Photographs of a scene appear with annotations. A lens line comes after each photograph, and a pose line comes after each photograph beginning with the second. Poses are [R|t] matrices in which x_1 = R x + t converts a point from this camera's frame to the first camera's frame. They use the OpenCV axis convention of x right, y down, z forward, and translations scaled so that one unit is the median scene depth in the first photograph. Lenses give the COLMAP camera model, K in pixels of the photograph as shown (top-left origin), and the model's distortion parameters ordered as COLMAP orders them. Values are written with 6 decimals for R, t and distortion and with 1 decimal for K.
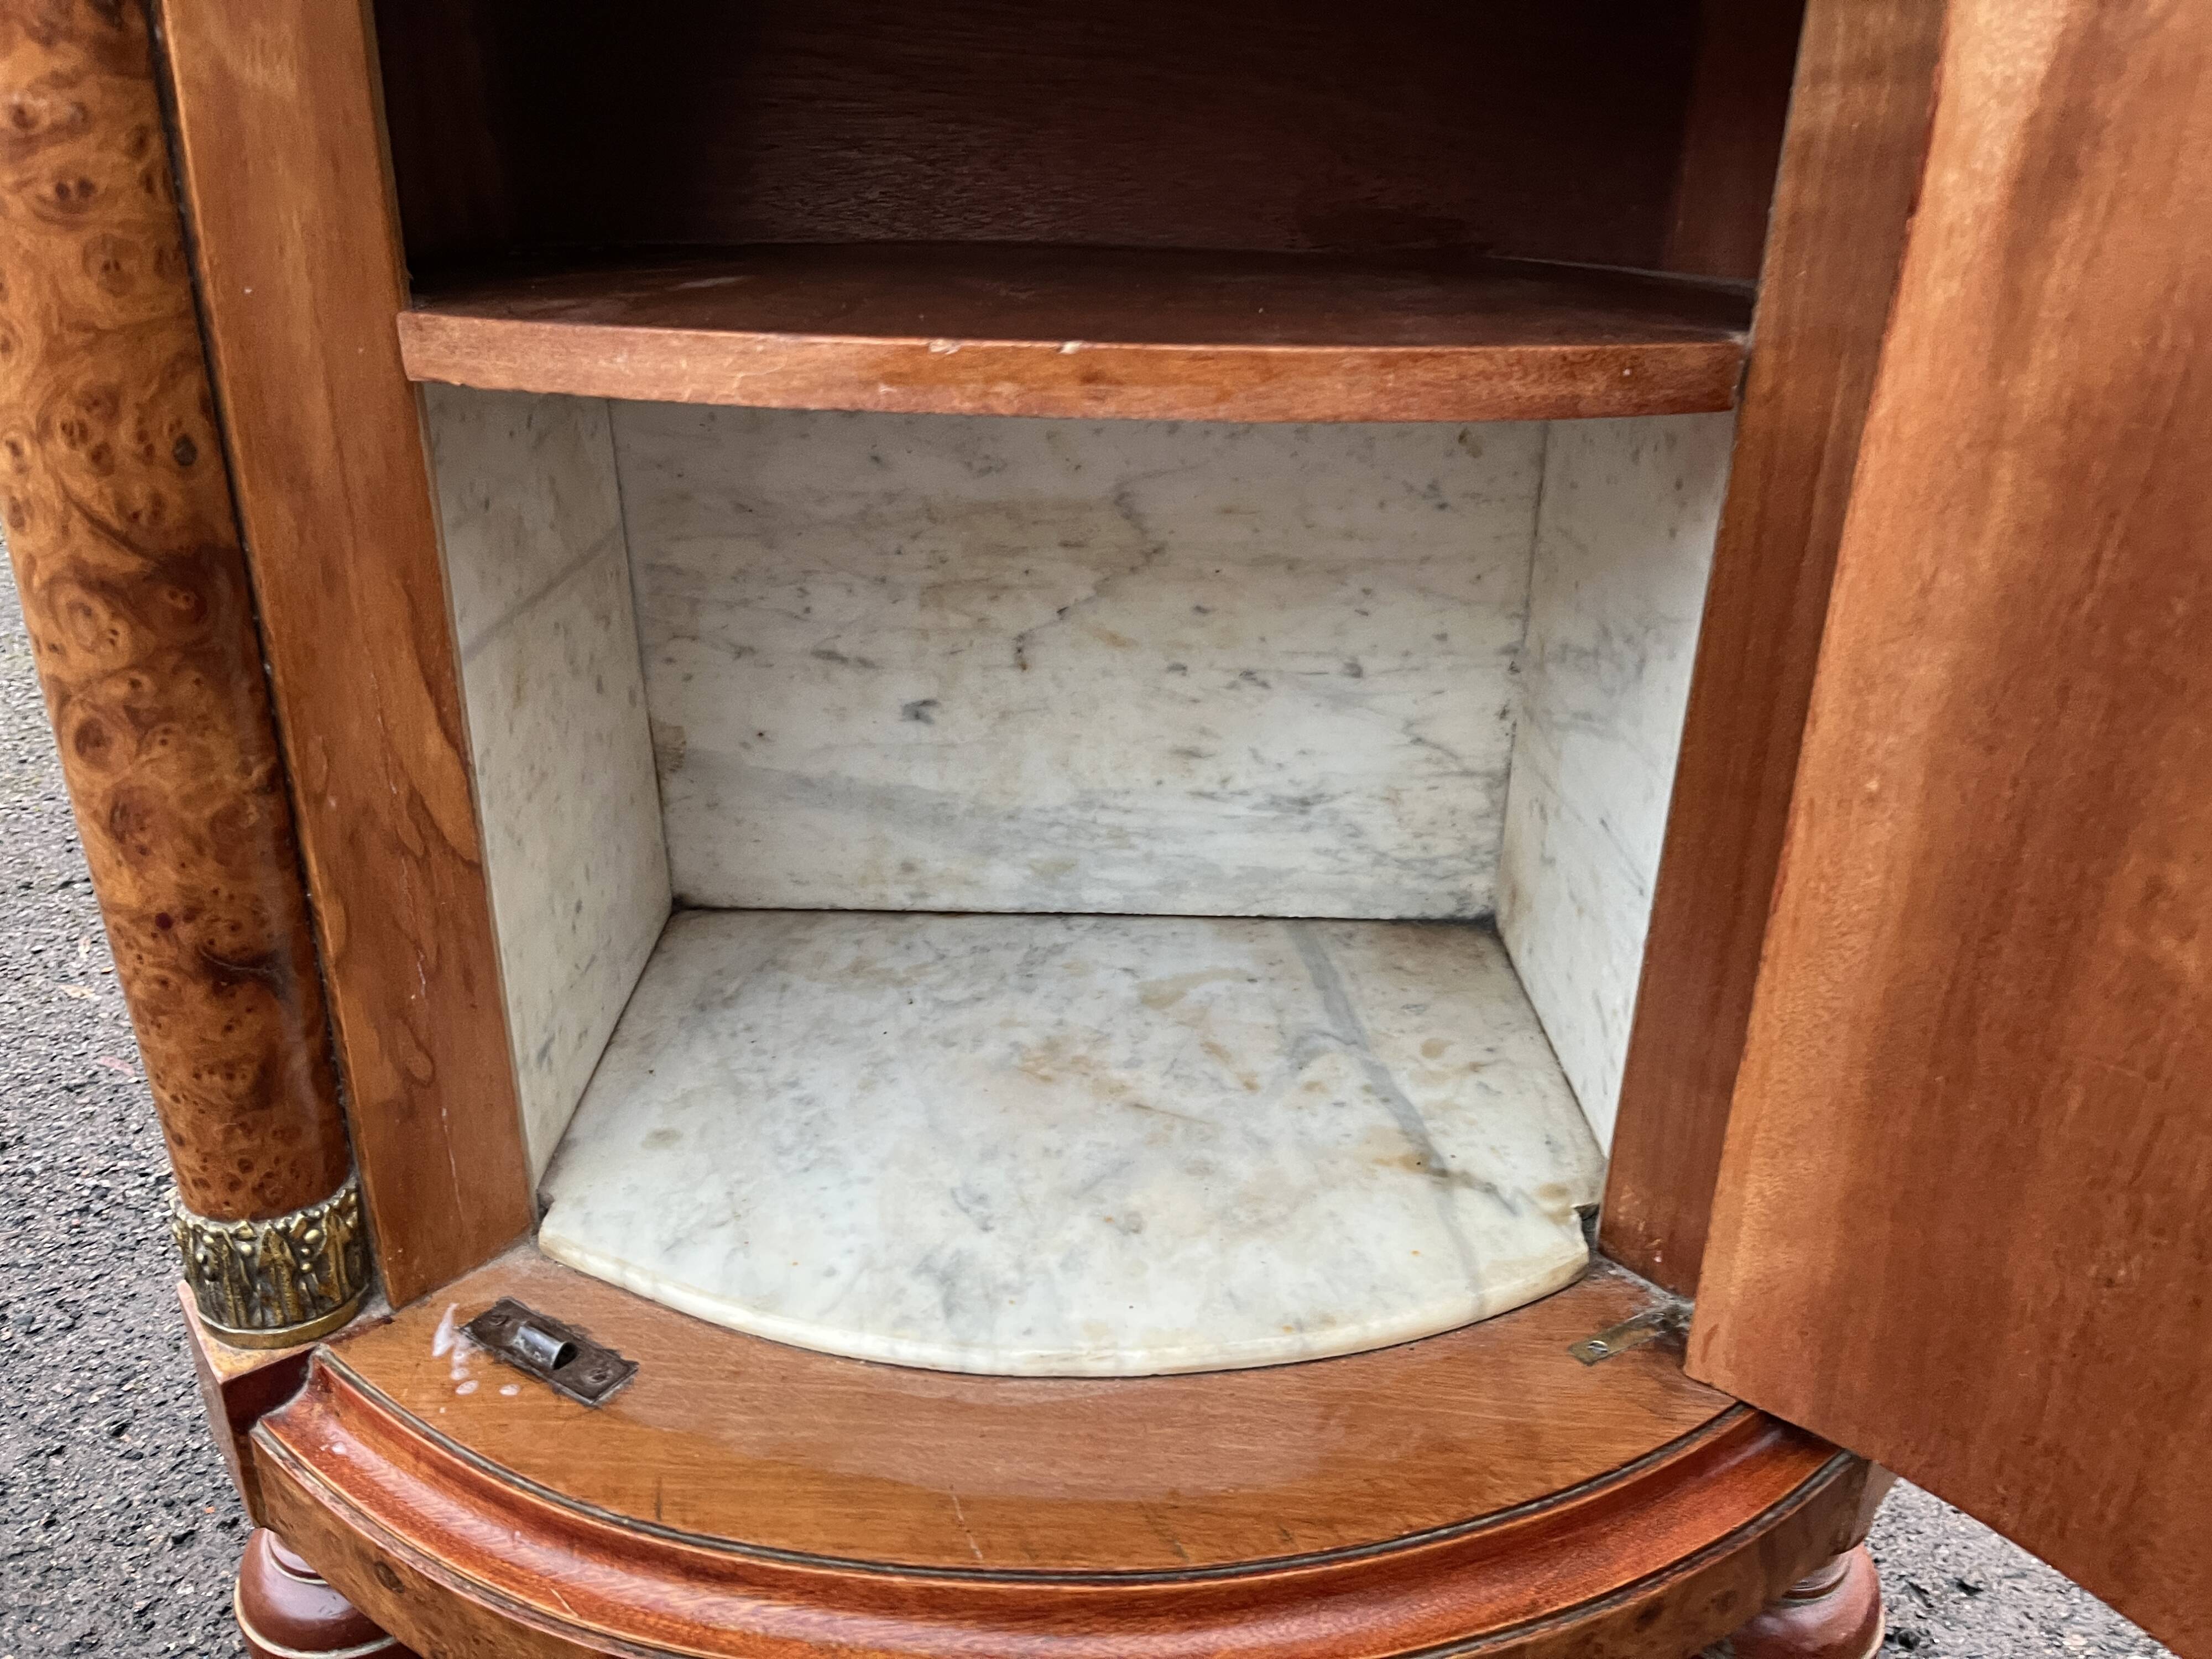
lens RADIAL K [[1711.4, 0, 1107.3], [0, 1711.4, 862.2], [0, 0, 1]] dist [0.059573, -0.089877]
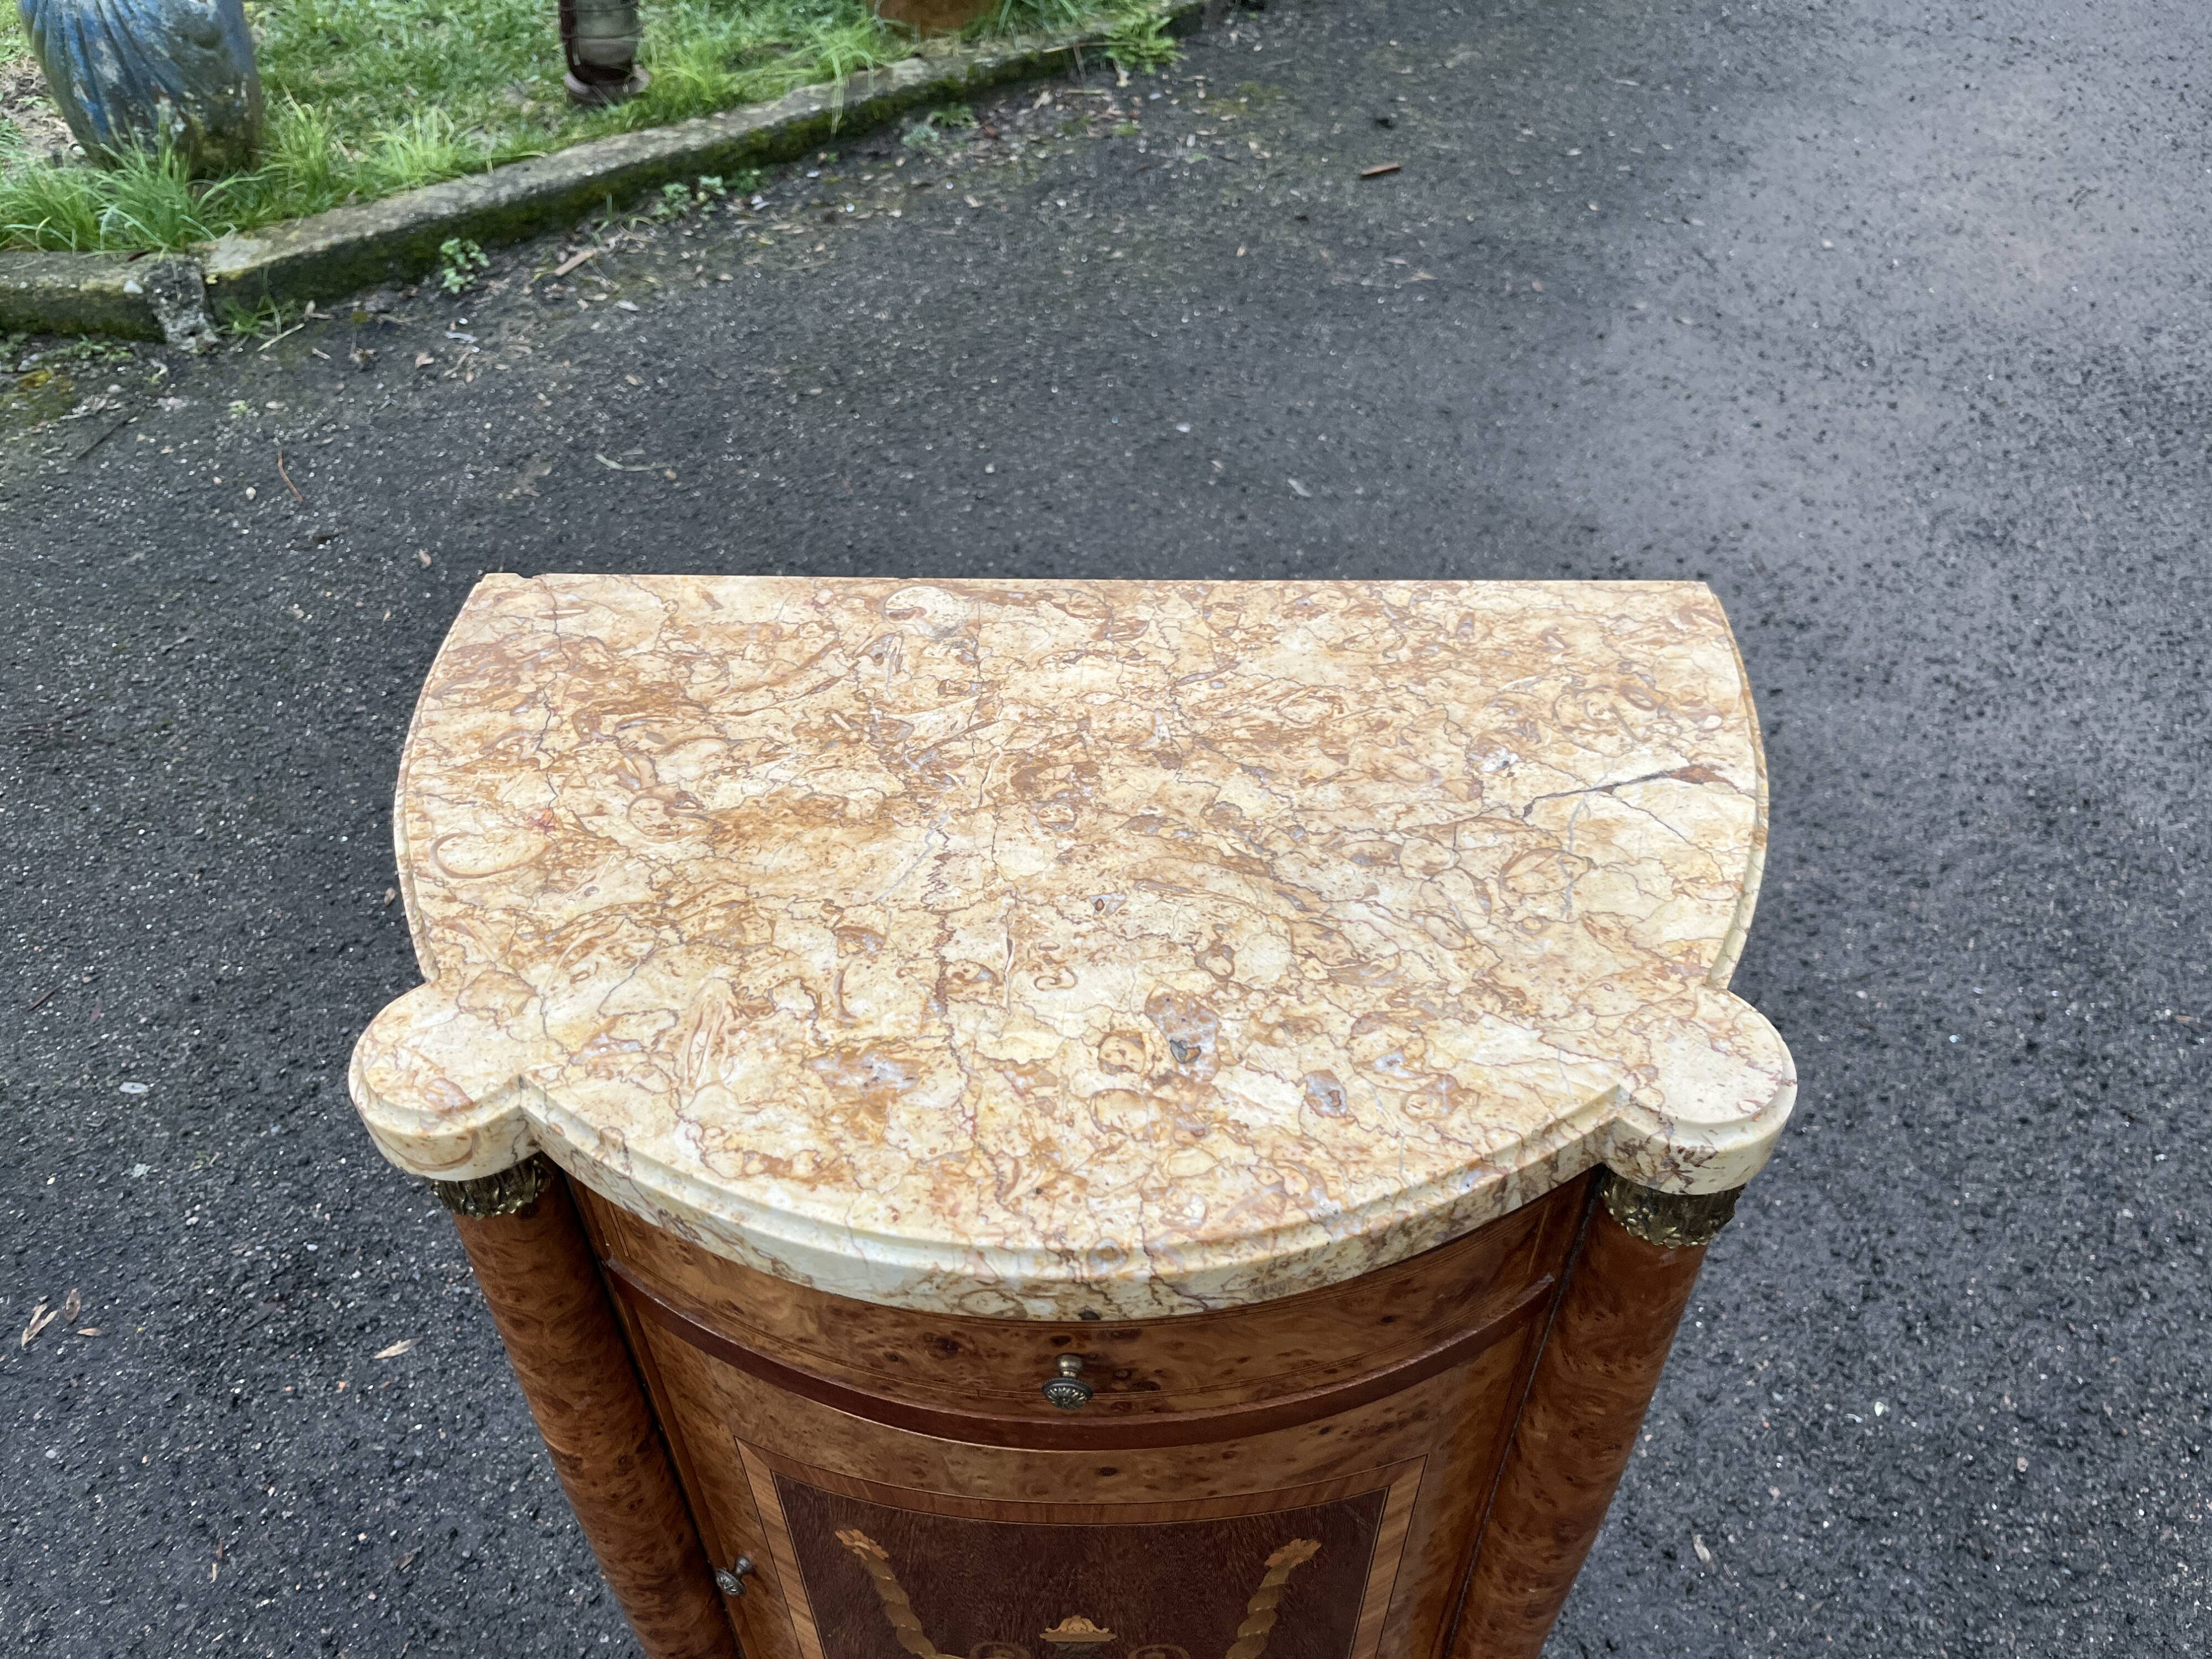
lens RADIAL K [[1711.4, 0, 1101.0], [0, 1711.4, 857.1], [0, 0, 1]] dist [0.059573, -0.089877]
pose [[0.999507, -0.009805, -0.029833, 0.057821], [0.019412, 0.939677, 0.341512, -1.400201], [0.024685, -0.341923, 0.939404, -0.583530]]
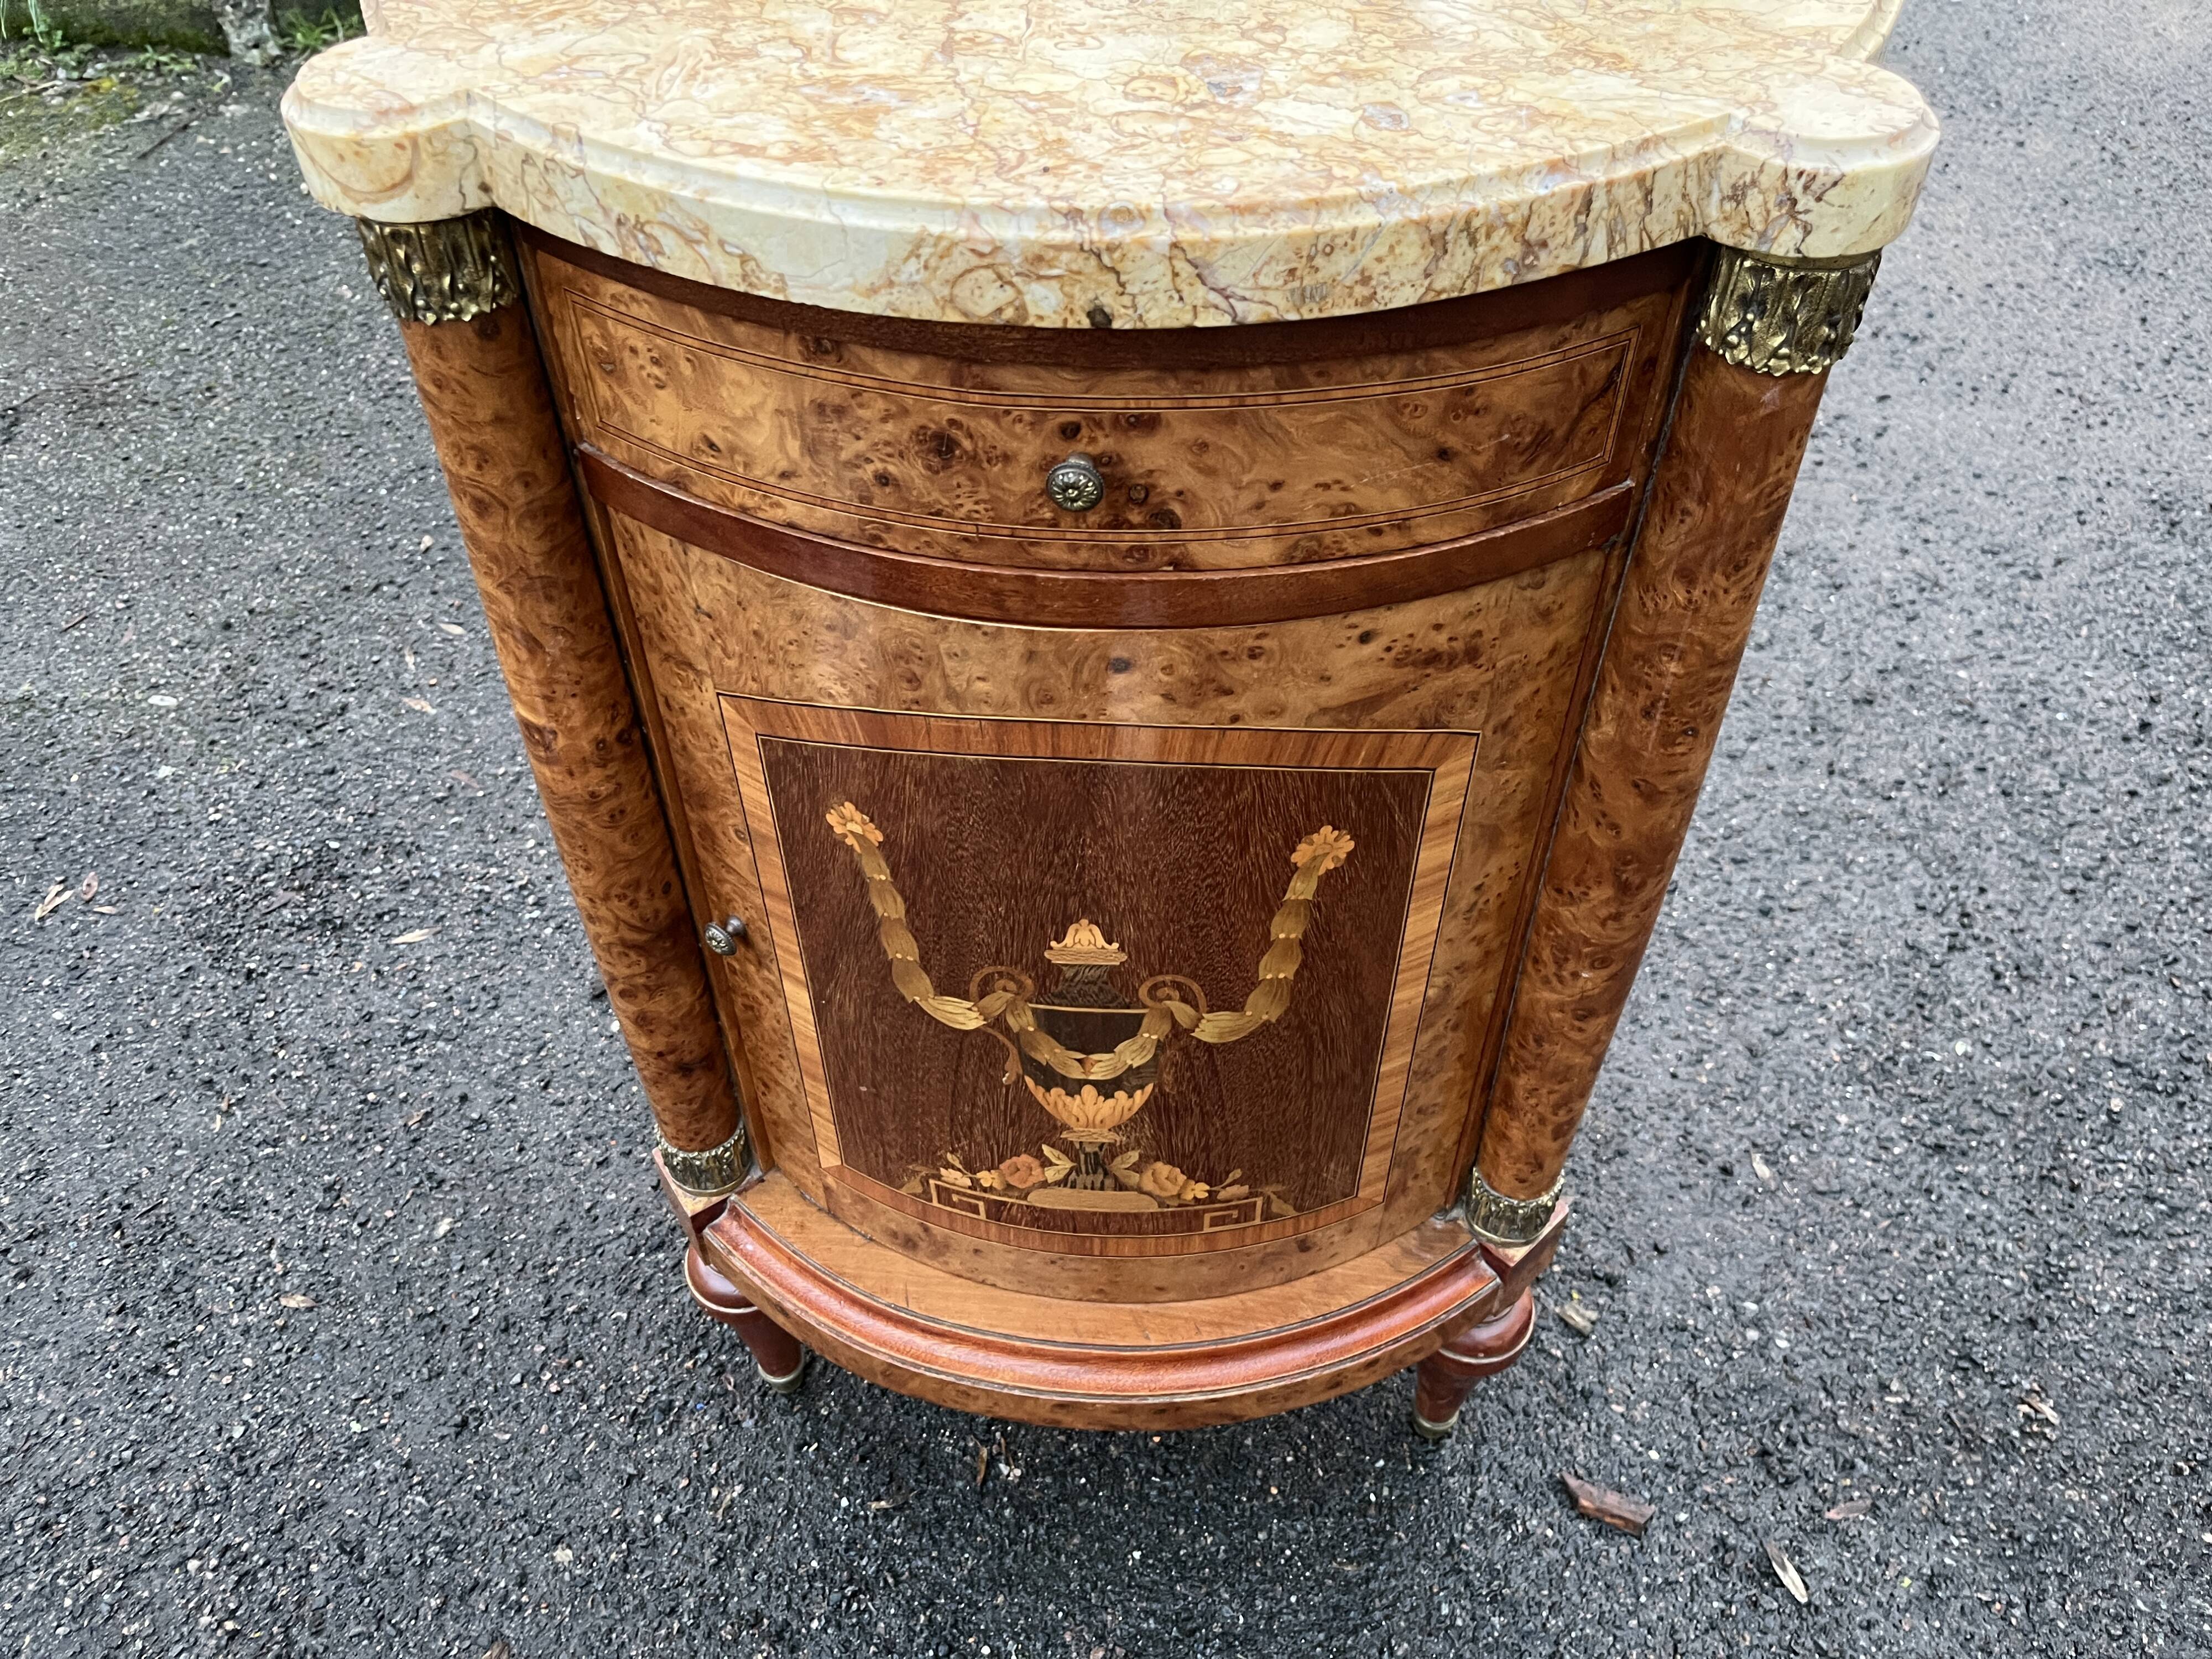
lens RADIAL K [[1711.4, 0, 1090.1], [0, 1711.4, 857.7], [0, 0, 1]] dist [0.059573, -0.089877]
pose [[0.996887, 0.030798, -0.072574, 0.089290], [-0.001272, 0.926707, 0.375782, -0.812359], [0.078828, -0.374520, 0.923862, -0.649793]]
